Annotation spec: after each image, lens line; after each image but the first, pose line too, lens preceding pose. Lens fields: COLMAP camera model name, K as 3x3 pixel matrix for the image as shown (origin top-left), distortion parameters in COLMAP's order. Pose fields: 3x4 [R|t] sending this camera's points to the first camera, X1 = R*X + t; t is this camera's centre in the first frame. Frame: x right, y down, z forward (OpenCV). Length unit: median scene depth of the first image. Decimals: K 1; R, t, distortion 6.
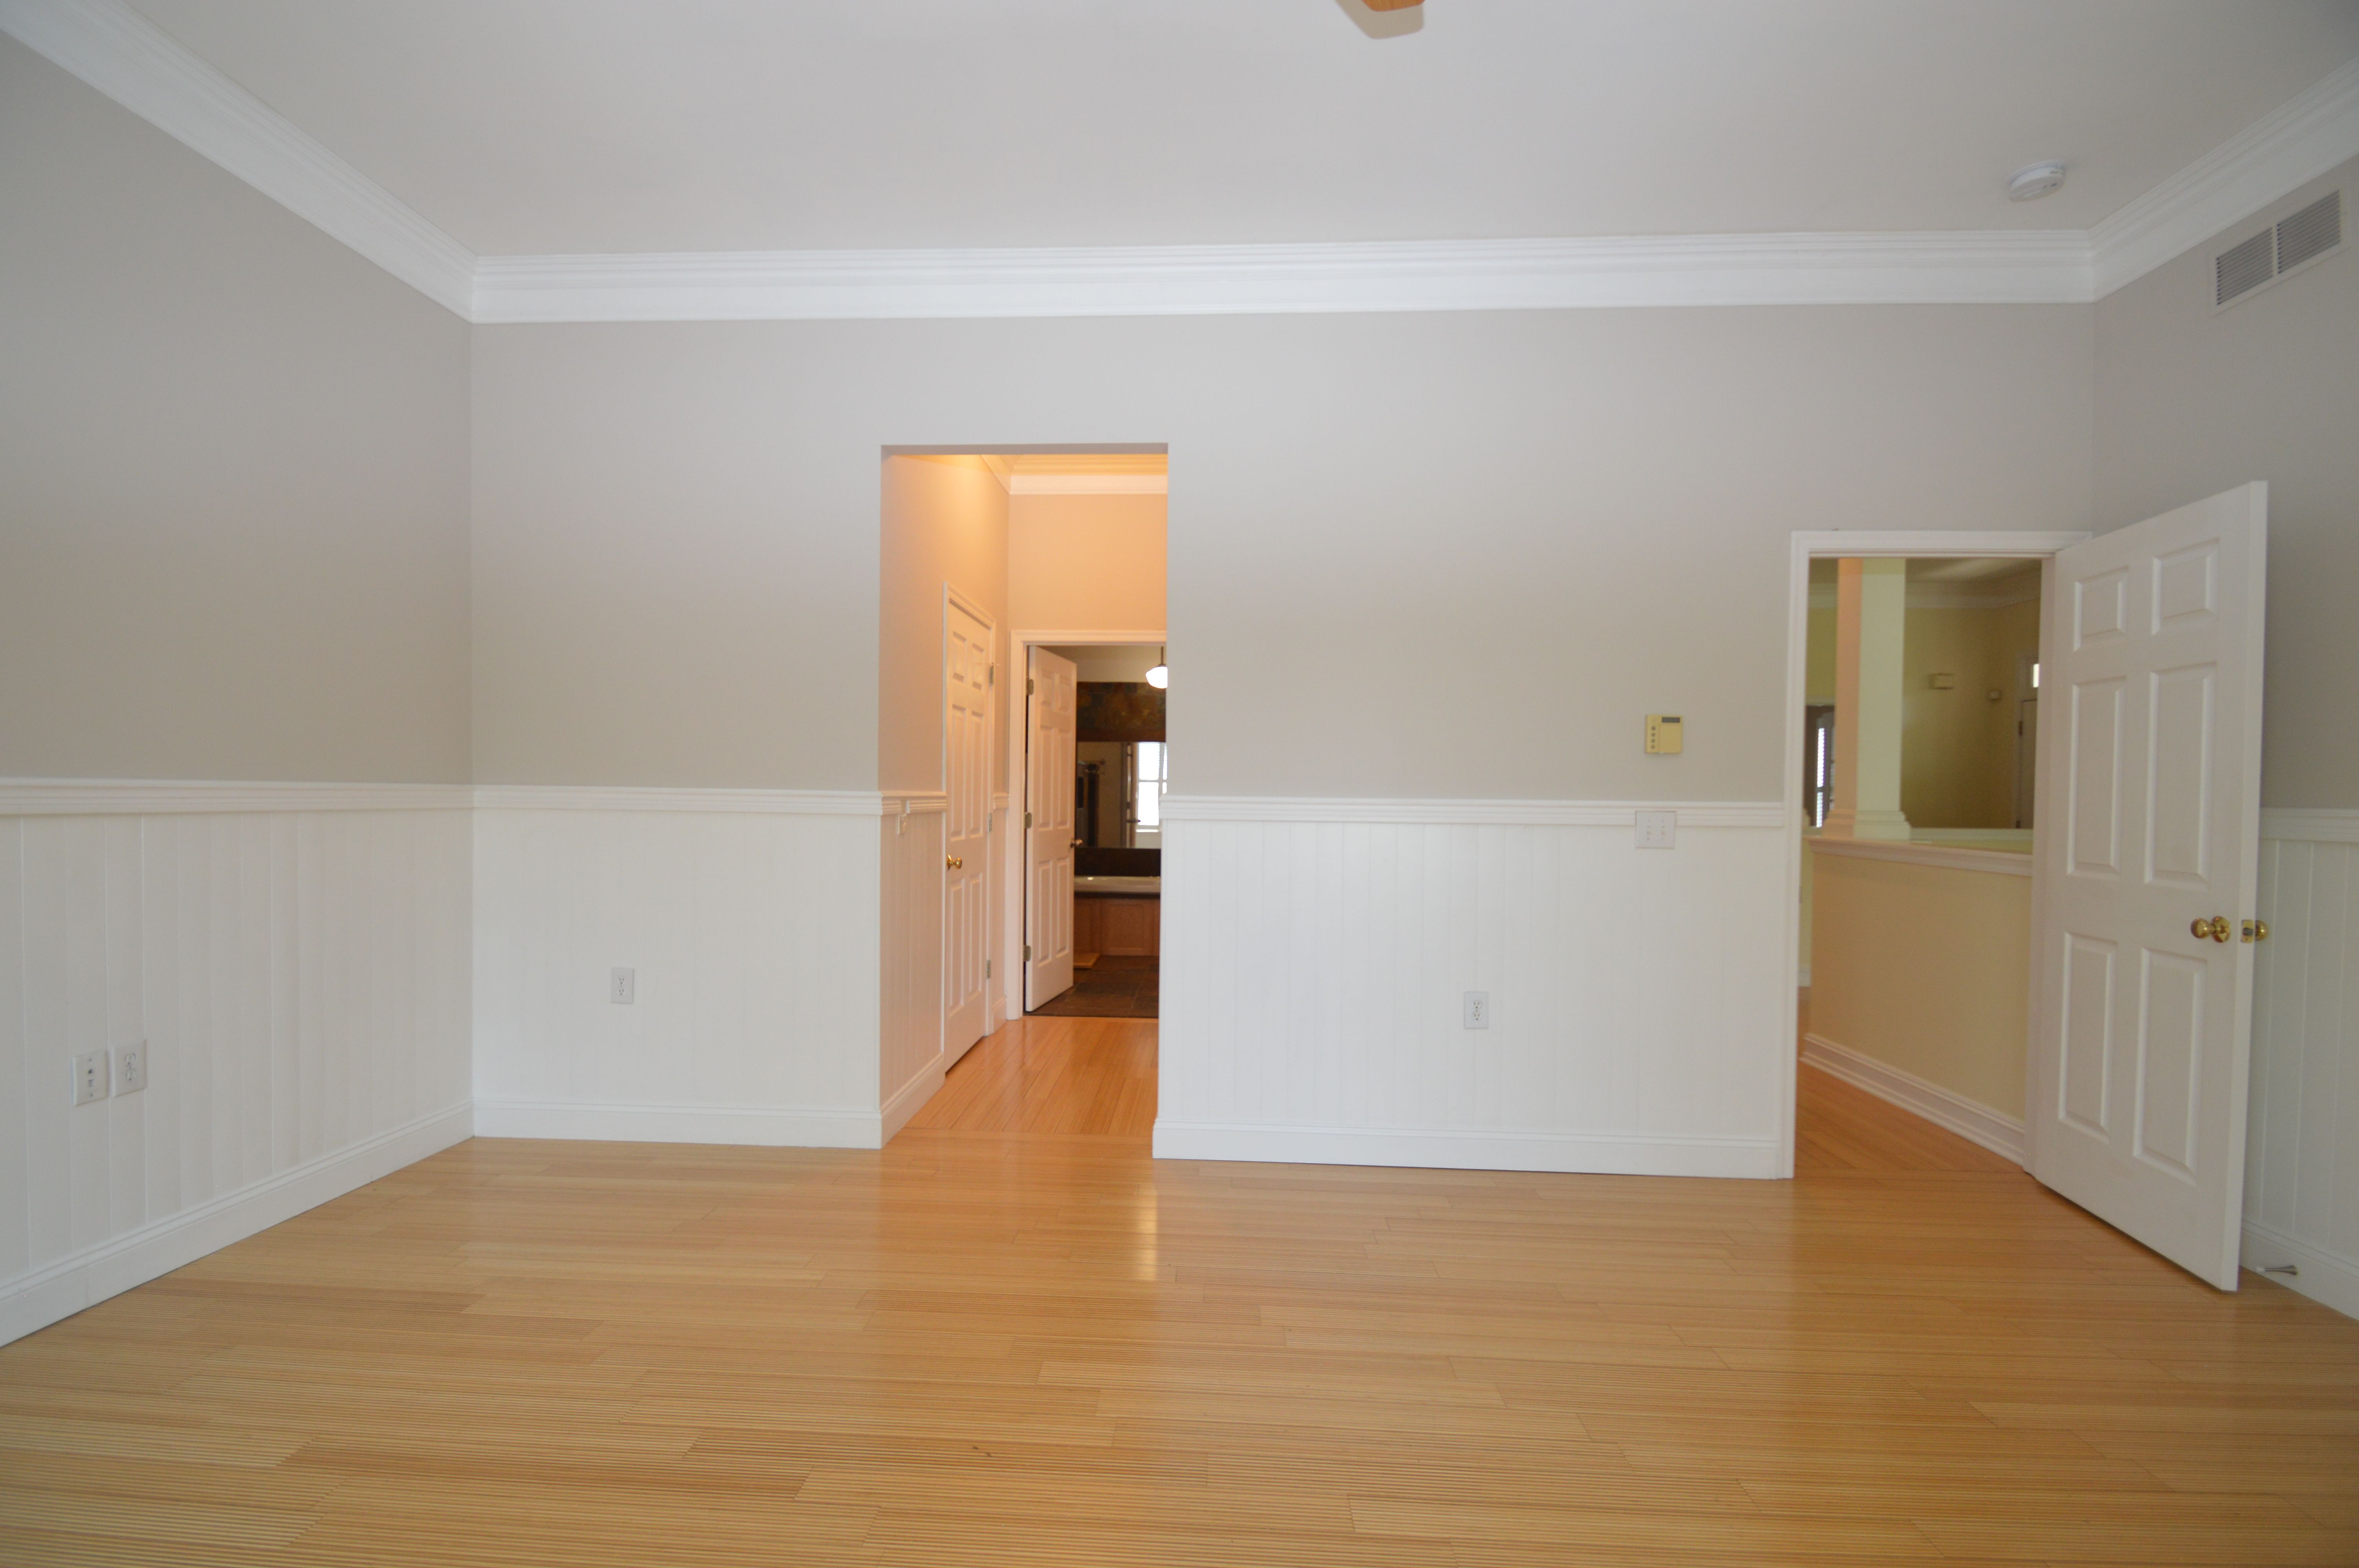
lens RADIAL K [[1007.2, 0, 1182.8], [0, 1007.2, 811.0], [0, 0, 1]] dist [-0.001425, -0.000411]
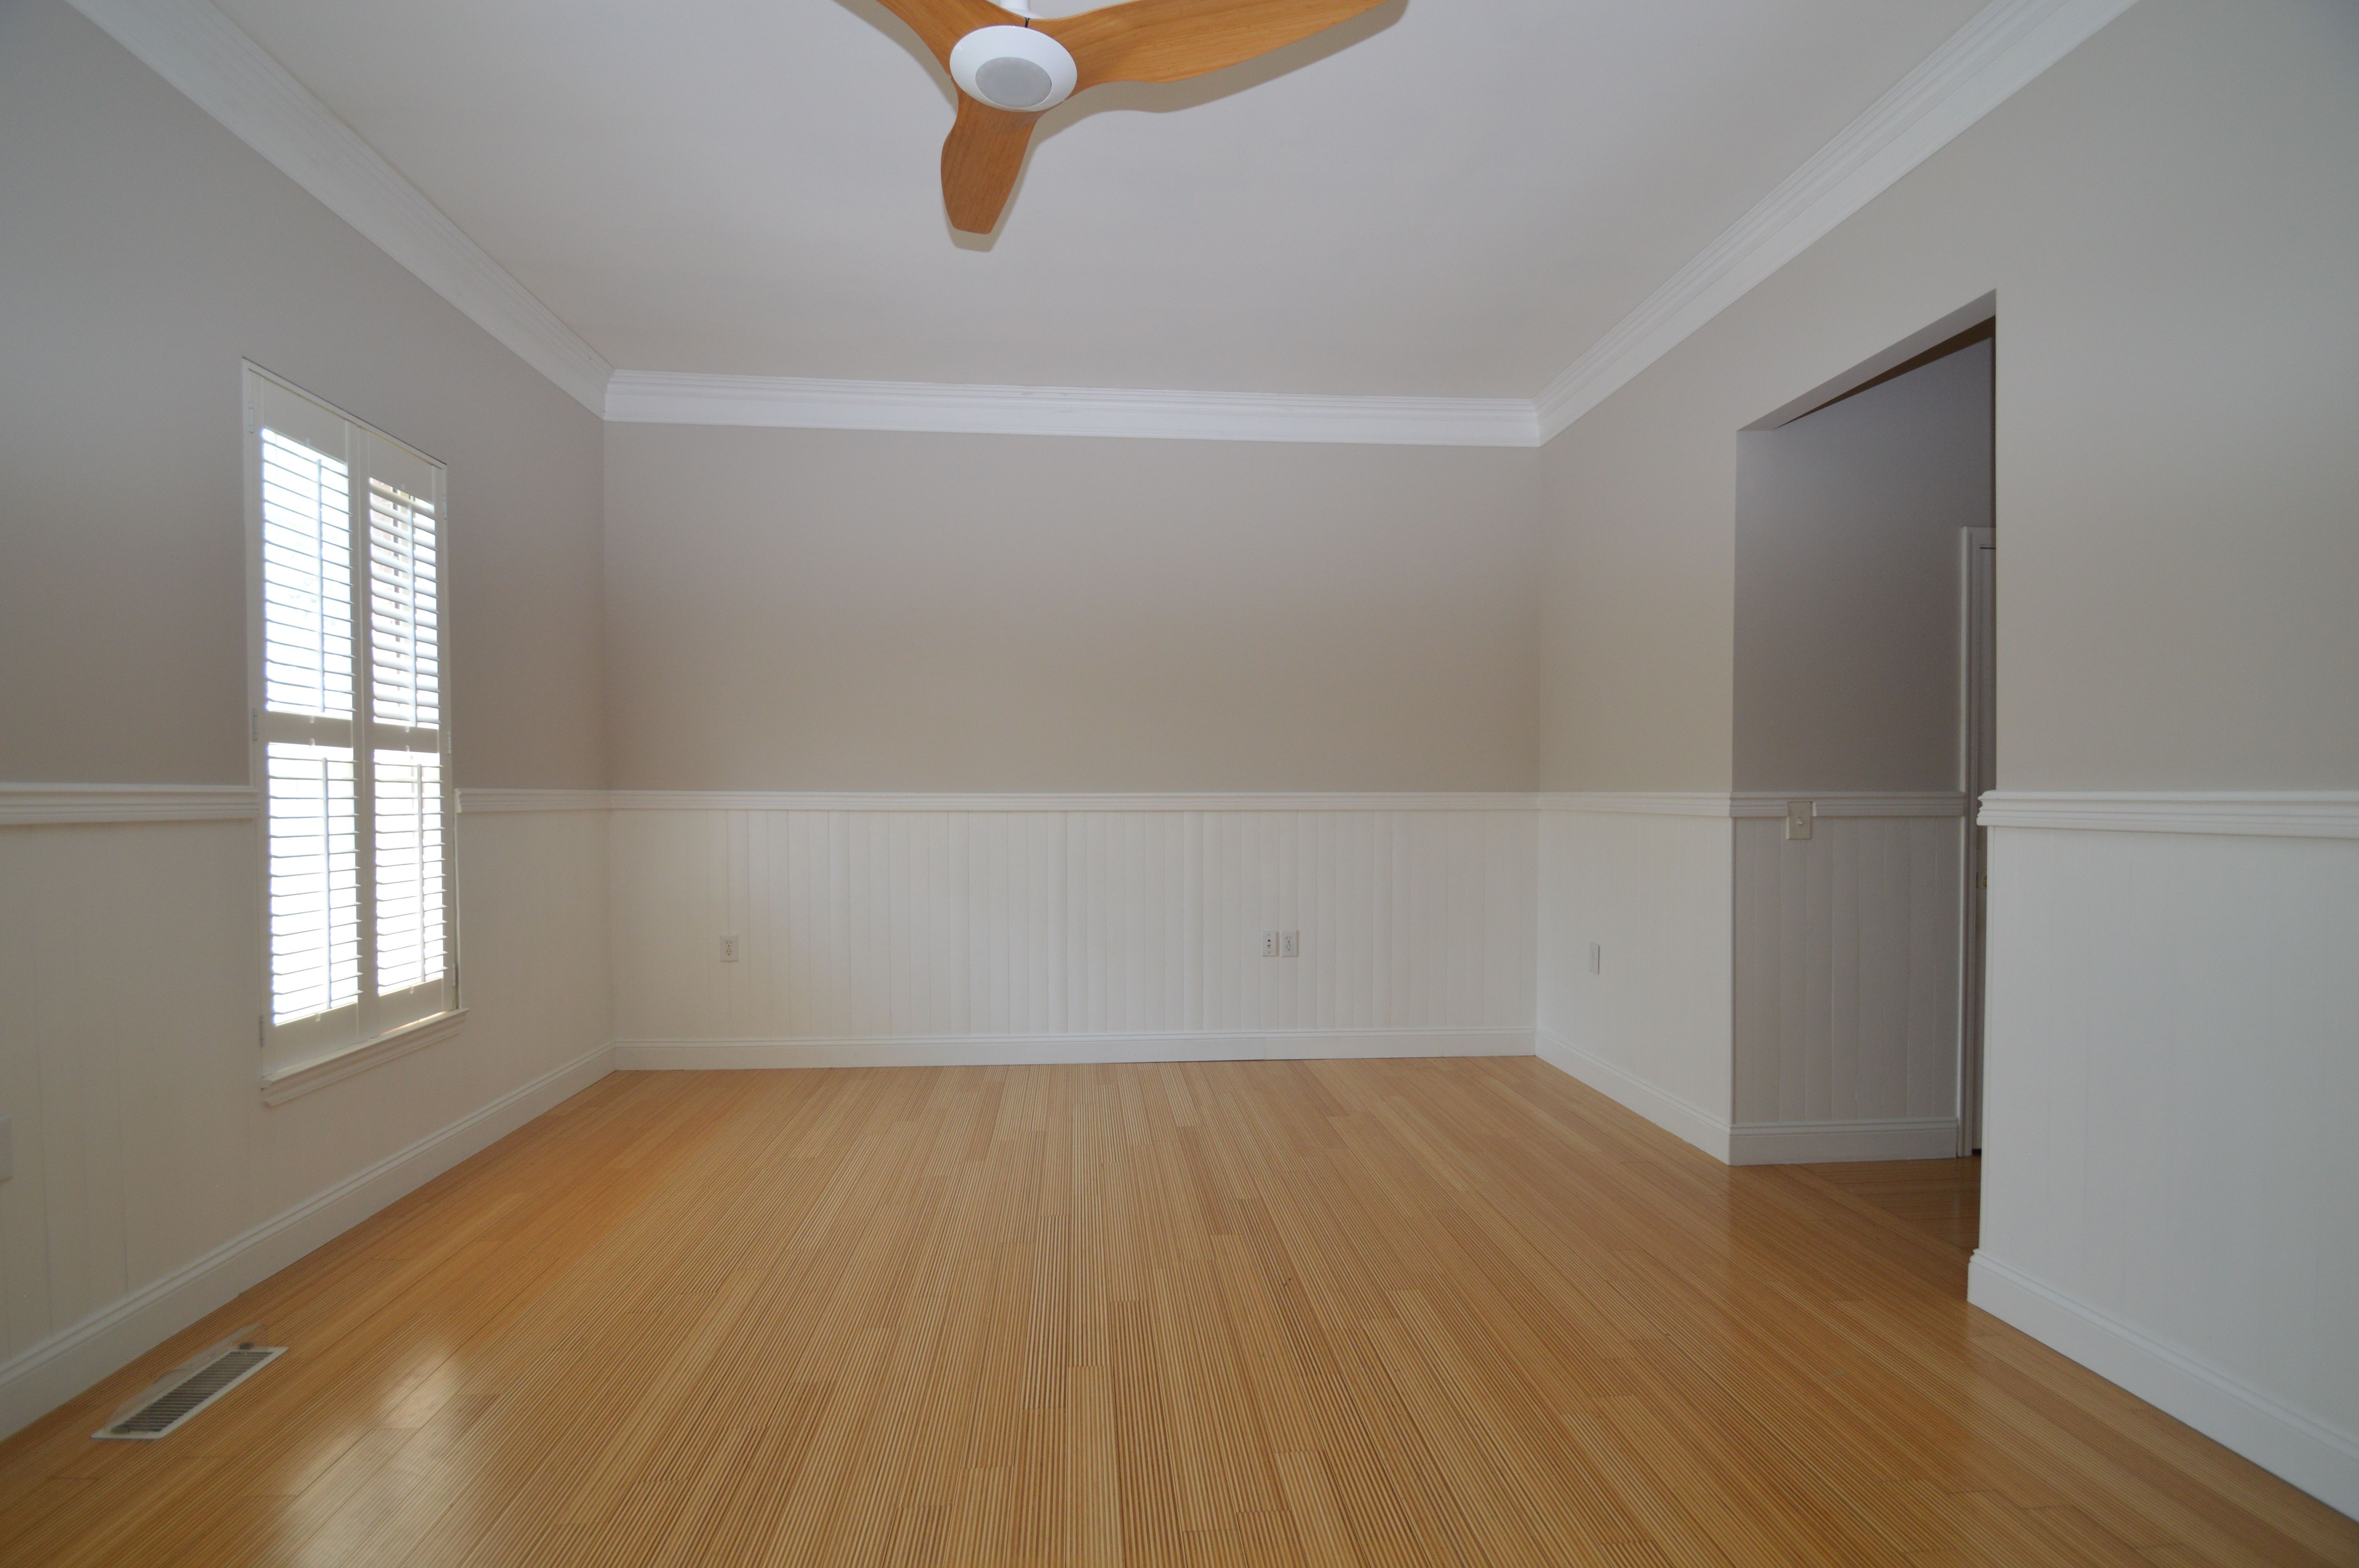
lens RADIAL K [[1044.2, 0, 1176.8], [0, 1044.2, 823.8], [0, 0, 1]] dist [-0.013209, 0.000019]
pose [[0.141403, 0.012263, -0.989876, 0.693042], [-0.009612, 0.999893, 0.011014, 0.006379], [0.989905, 0.007957, 0.141506, 0.392520]]
